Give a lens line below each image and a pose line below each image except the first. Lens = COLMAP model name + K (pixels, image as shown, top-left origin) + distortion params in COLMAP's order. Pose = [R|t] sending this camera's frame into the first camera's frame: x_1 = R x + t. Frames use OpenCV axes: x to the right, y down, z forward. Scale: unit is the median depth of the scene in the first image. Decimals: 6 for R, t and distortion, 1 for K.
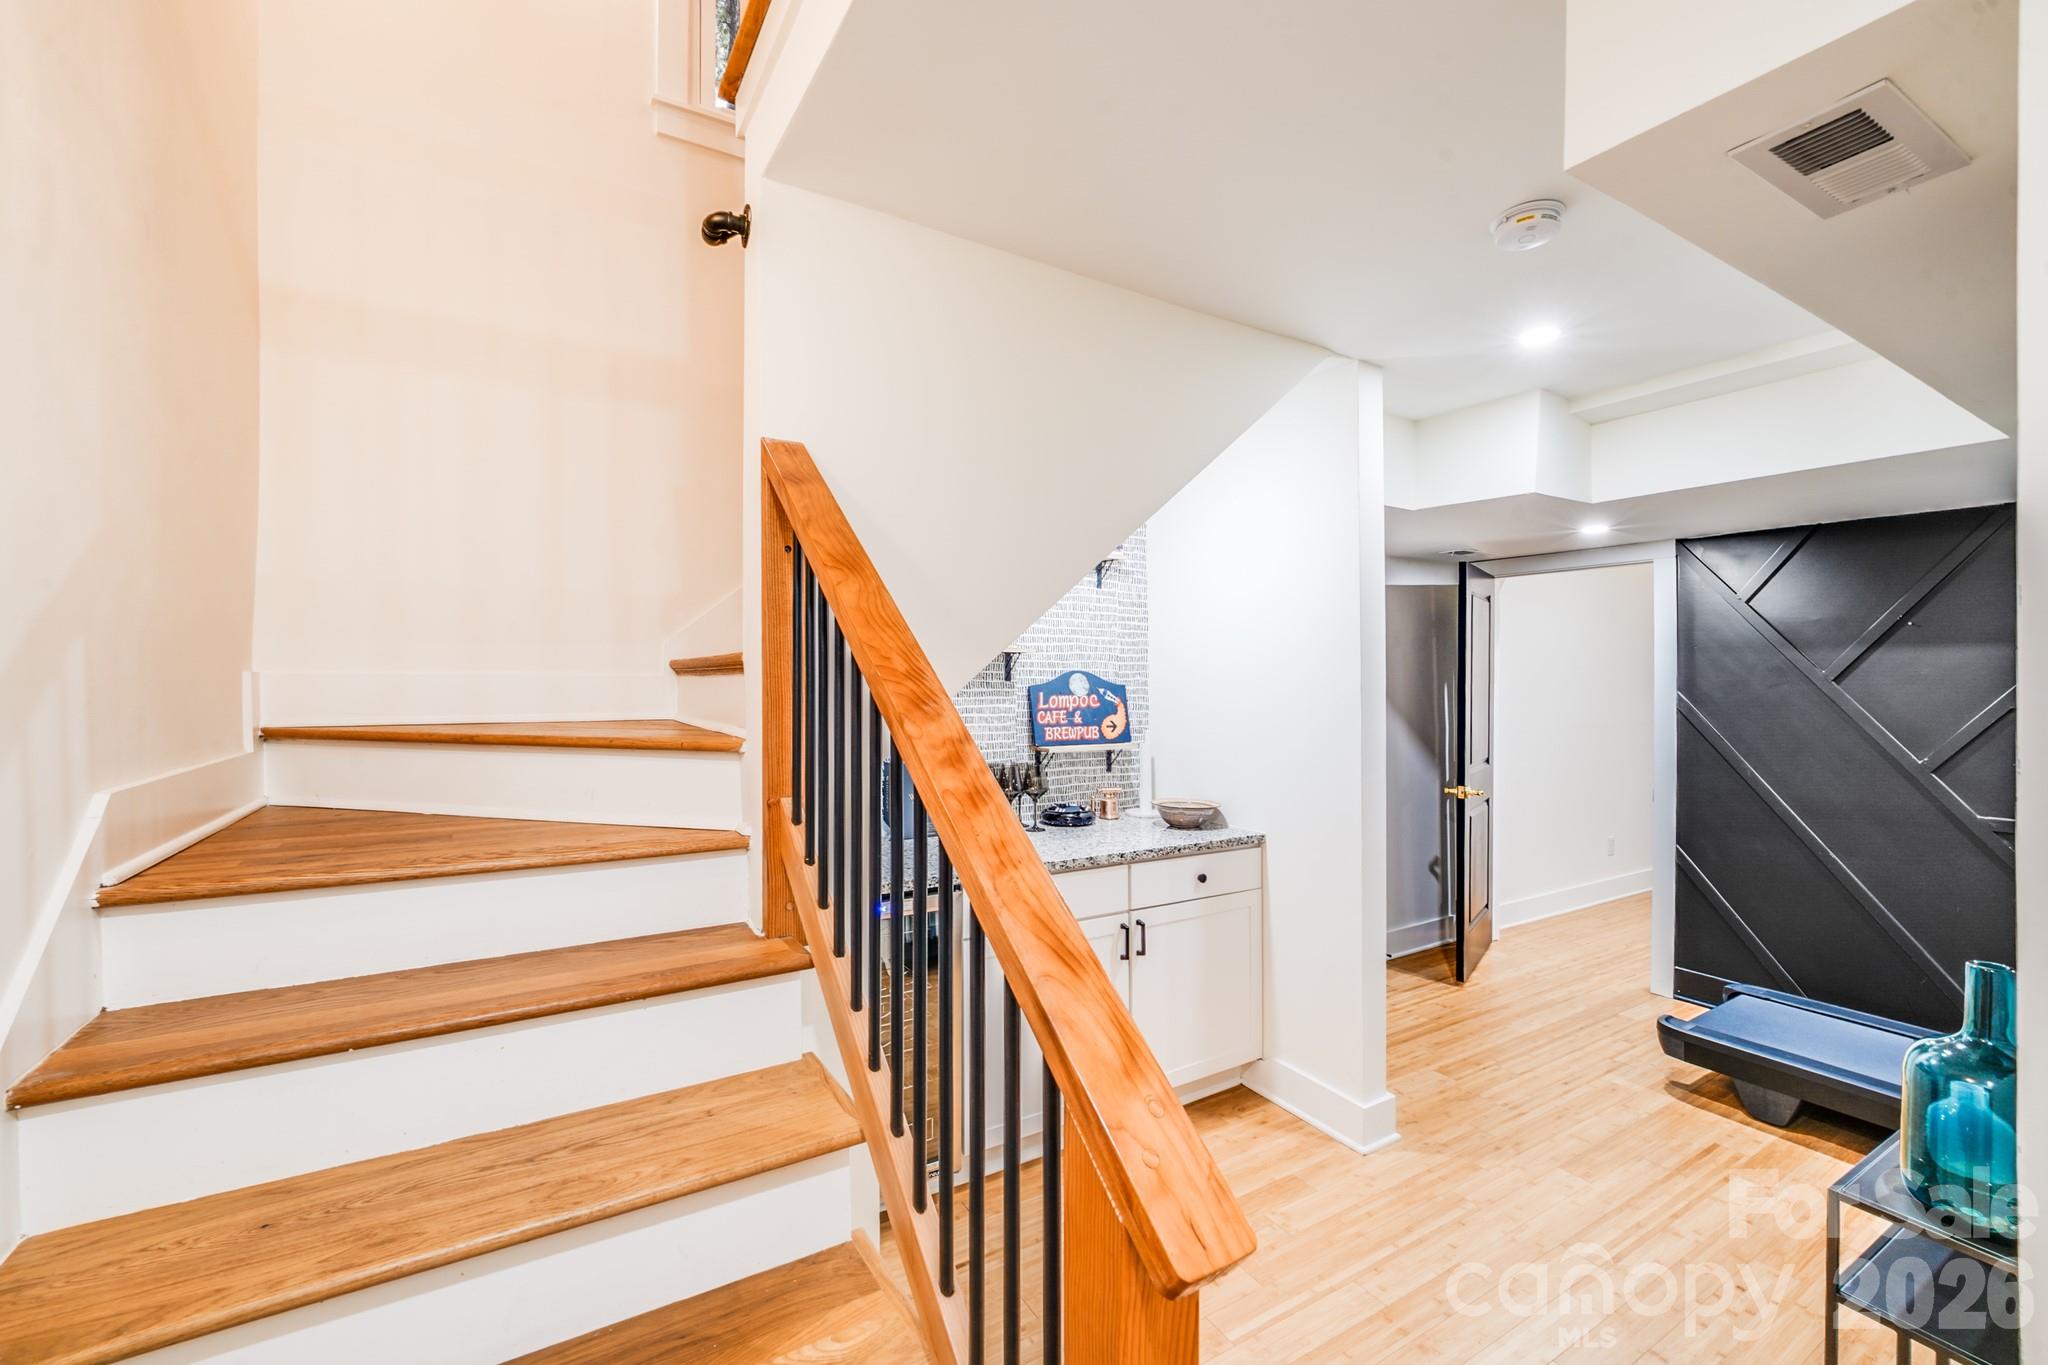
lens RADIAL K [[844.7, 0, 1024.0], [0, 844.7, 682.5], [0, 0, 1]] dist [-0.000018, -0.011336]
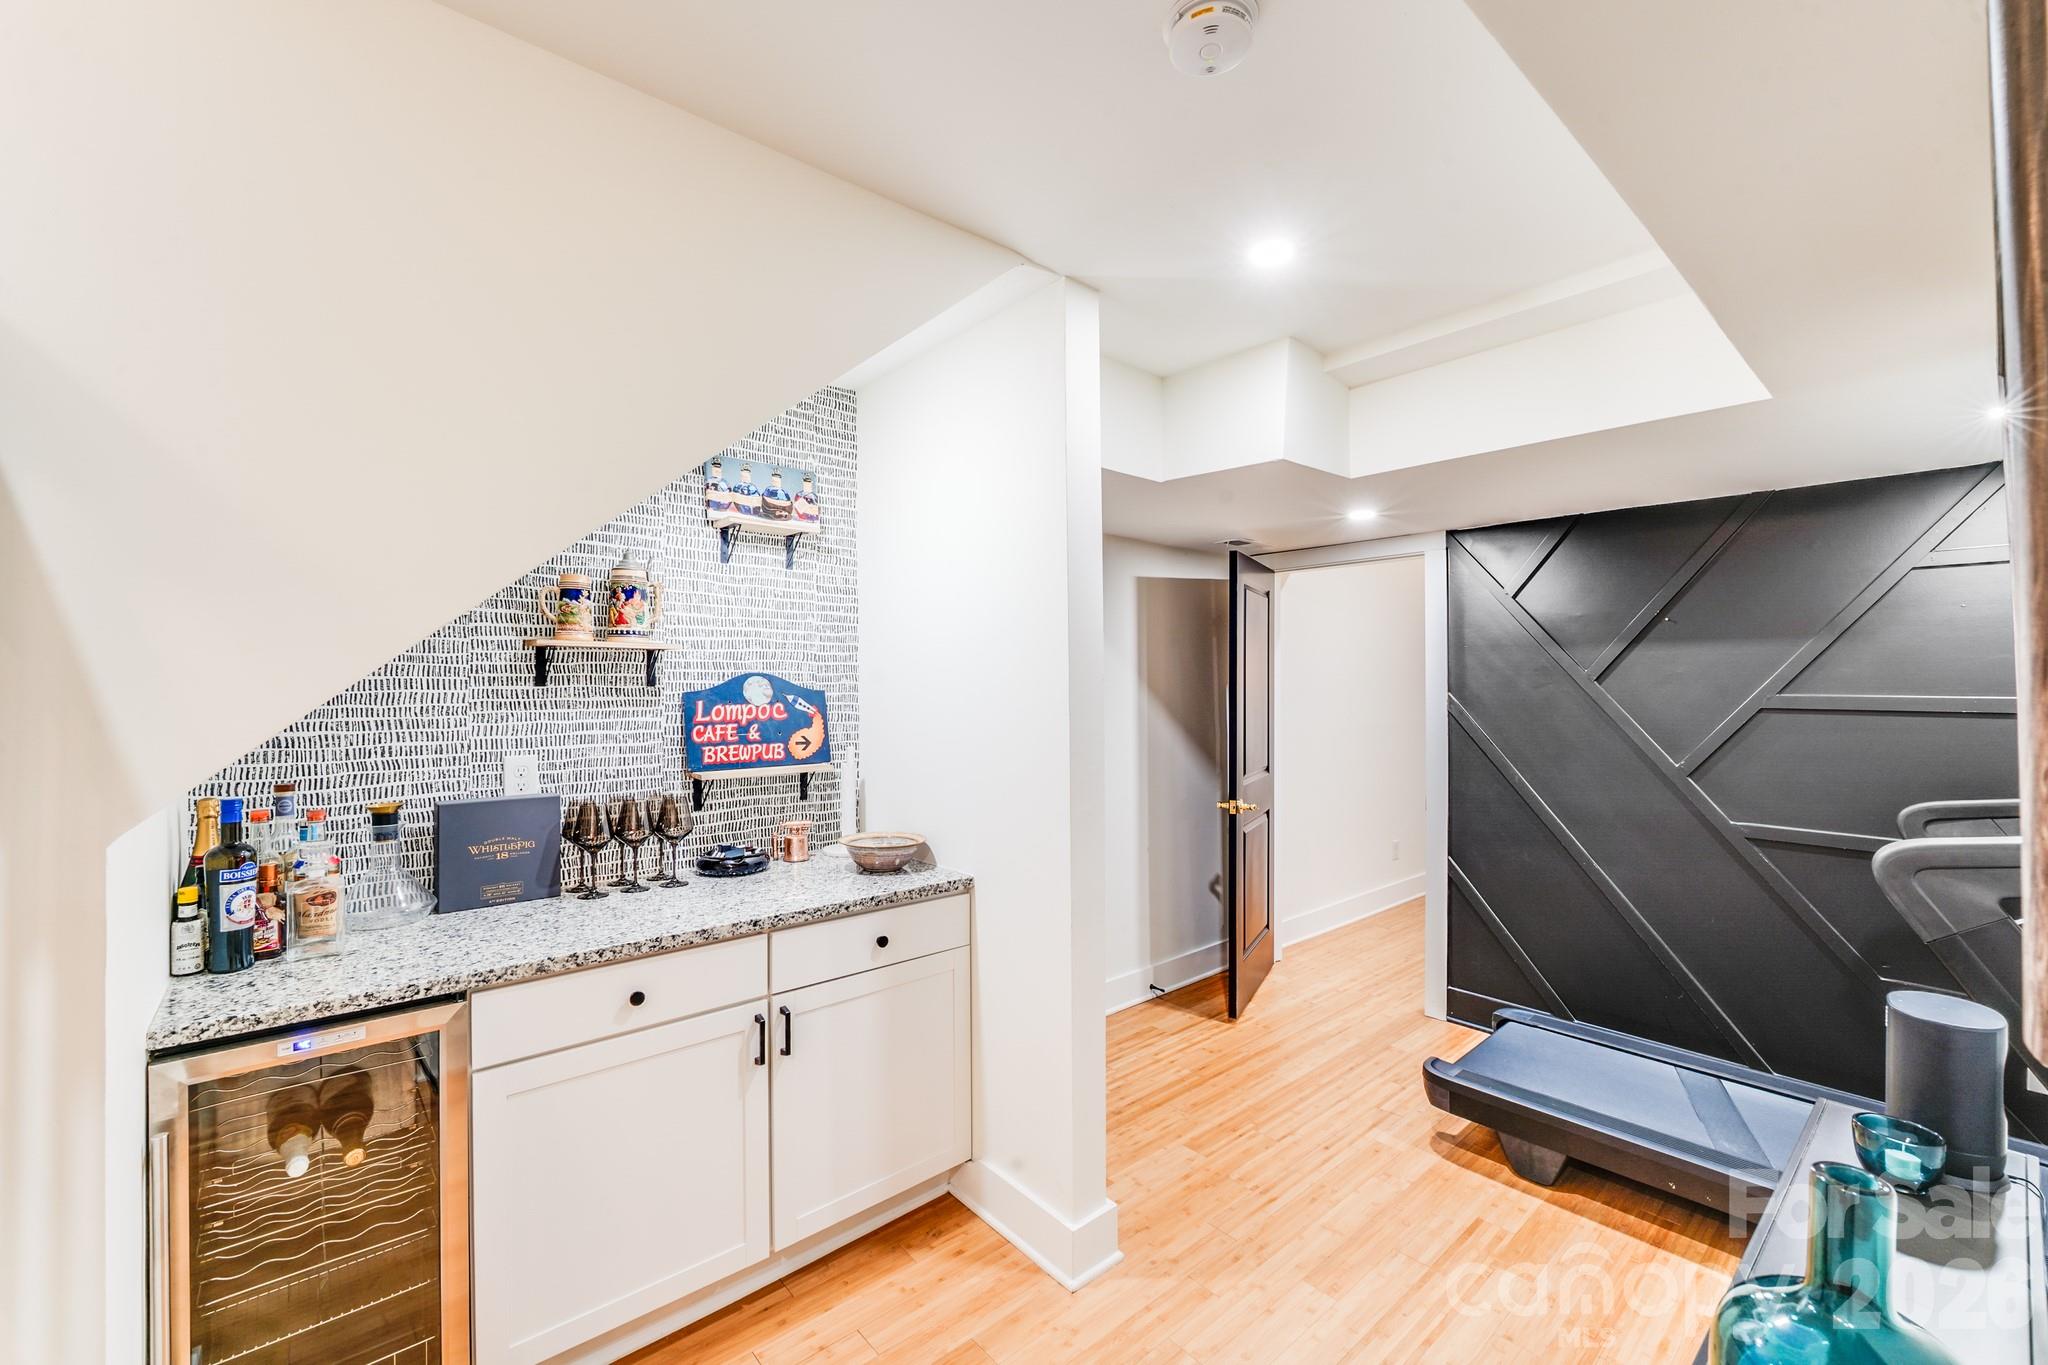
lens RADIAL K [[853.3, 0, 1024.1], [0, 853.3, 687.8], [0, 0, 1]] dist [0.000909, -0.020769]
pose [[0.983788, -0.006898, 0.179200, 0.169635], [0.006716, 0.999976, 0.001622, 0.000314], [-0.179207, -0.000393, 0.983811, 0.179312]]
